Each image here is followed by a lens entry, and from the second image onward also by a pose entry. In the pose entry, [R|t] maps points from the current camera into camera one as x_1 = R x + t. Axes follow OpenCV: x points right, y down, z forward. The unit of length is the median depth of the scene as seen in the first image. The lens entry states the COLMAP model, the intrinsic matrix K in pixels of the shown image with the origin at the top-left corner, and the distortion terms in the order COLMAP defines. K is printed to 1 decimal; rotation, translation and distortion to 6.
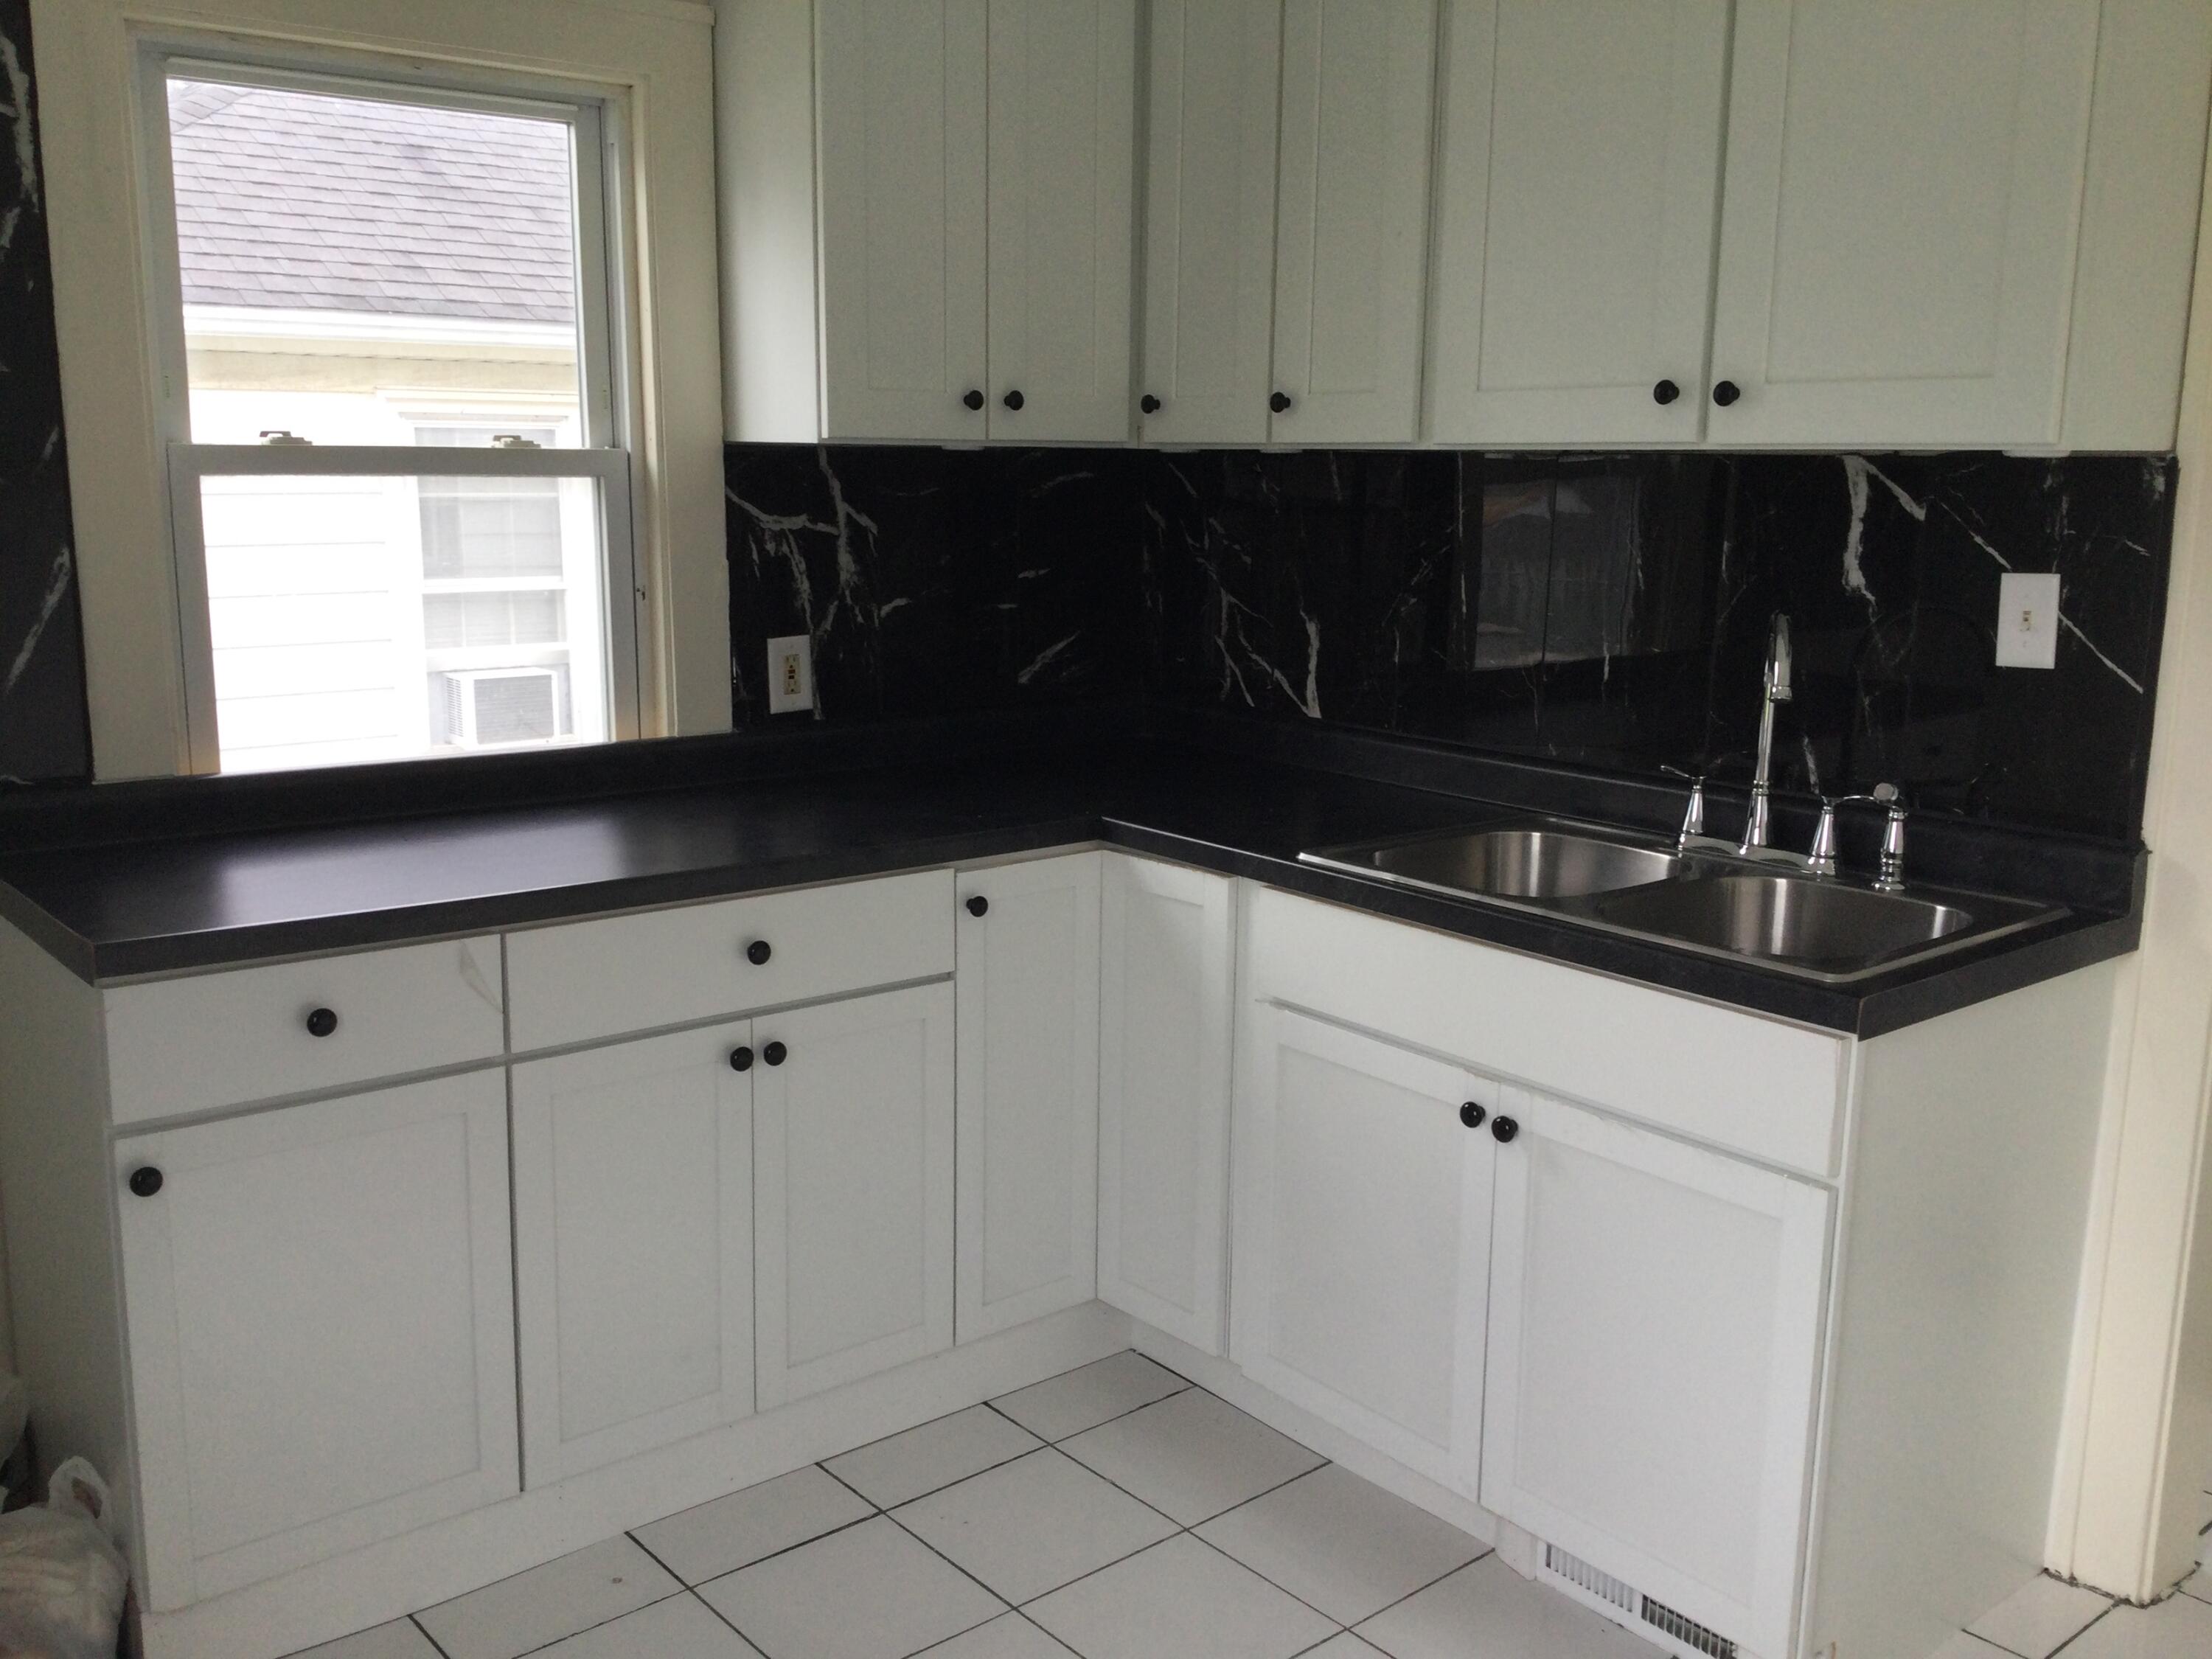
lens RADIAL K [[2007.0, 0, 1106.0], [0, 2007.0, 829.5], [0, 0, 1]] dist [-0.000036, 0.000838]
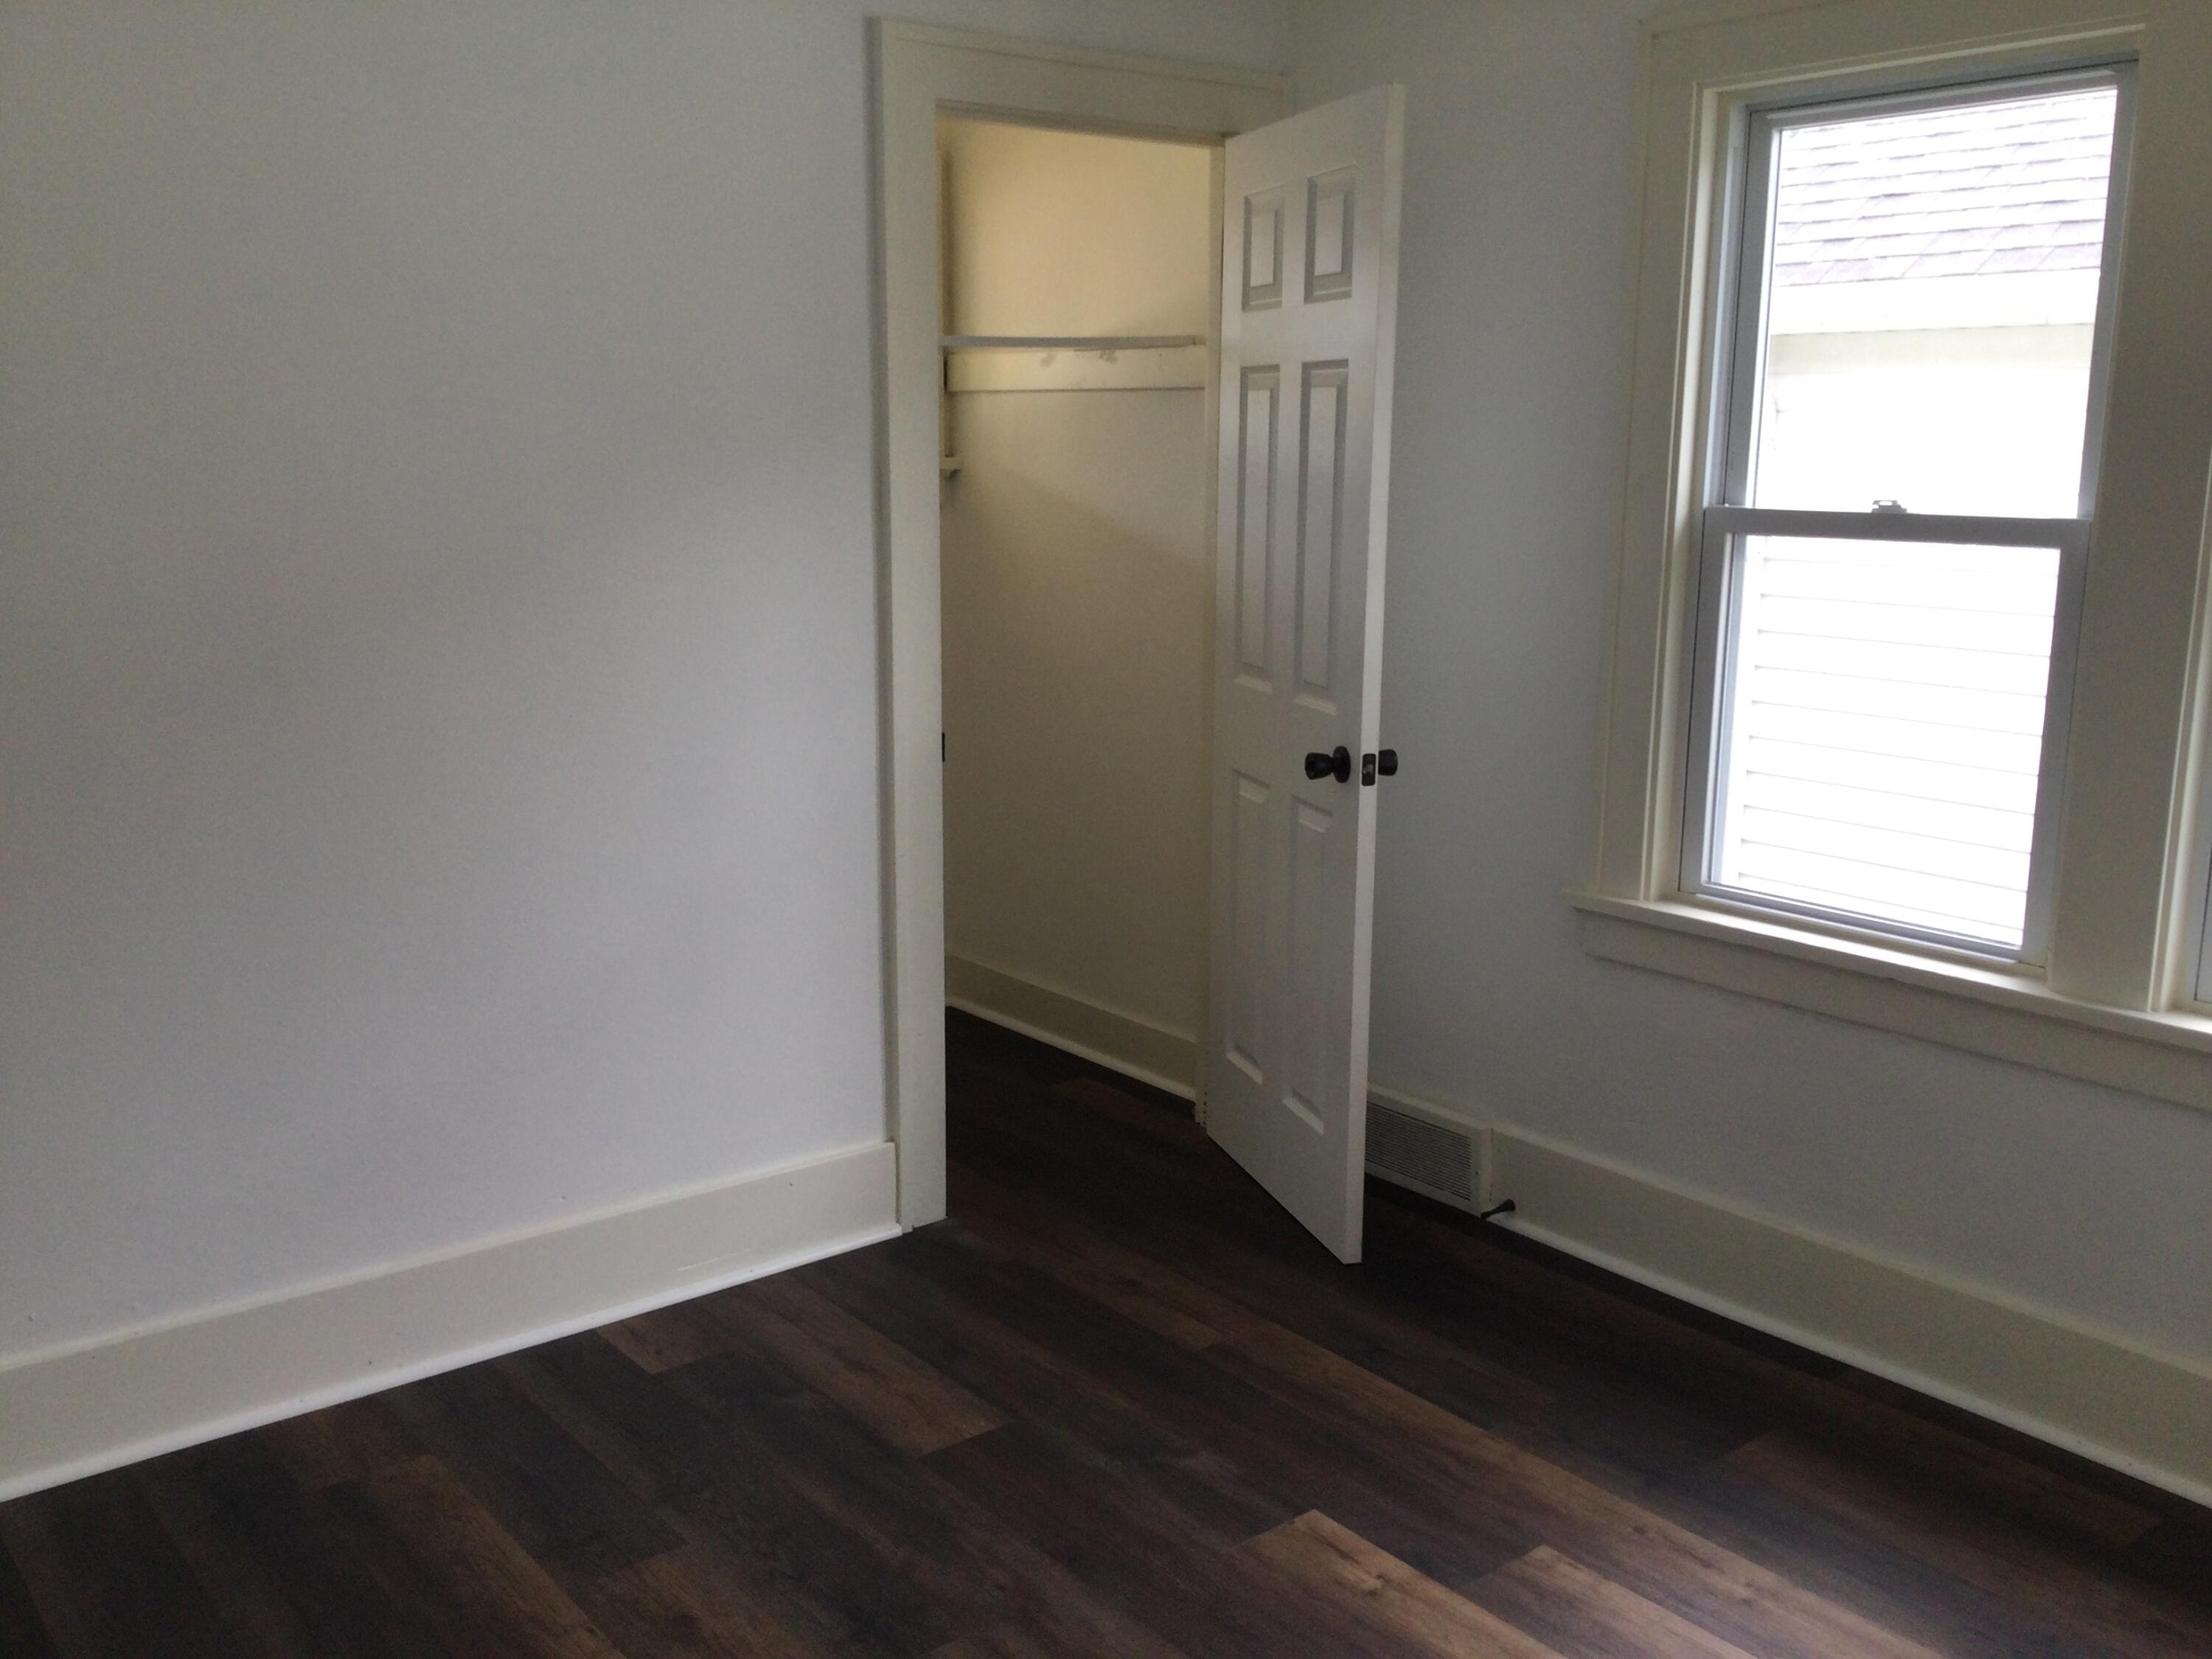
lens RADIAL K [[2007.0, 0, 1106.0], [0, 2007.0, 829.5], [0, 0, 1]] dist [-0.000036, 0.000838]
pose [[-0.026586, 0.178068, -0.983659, 0.547375], [-0.202242, 0.962700, 0.179740, -0.150009], [0.978975, 0.203716, 0.010419, 0.709314]]
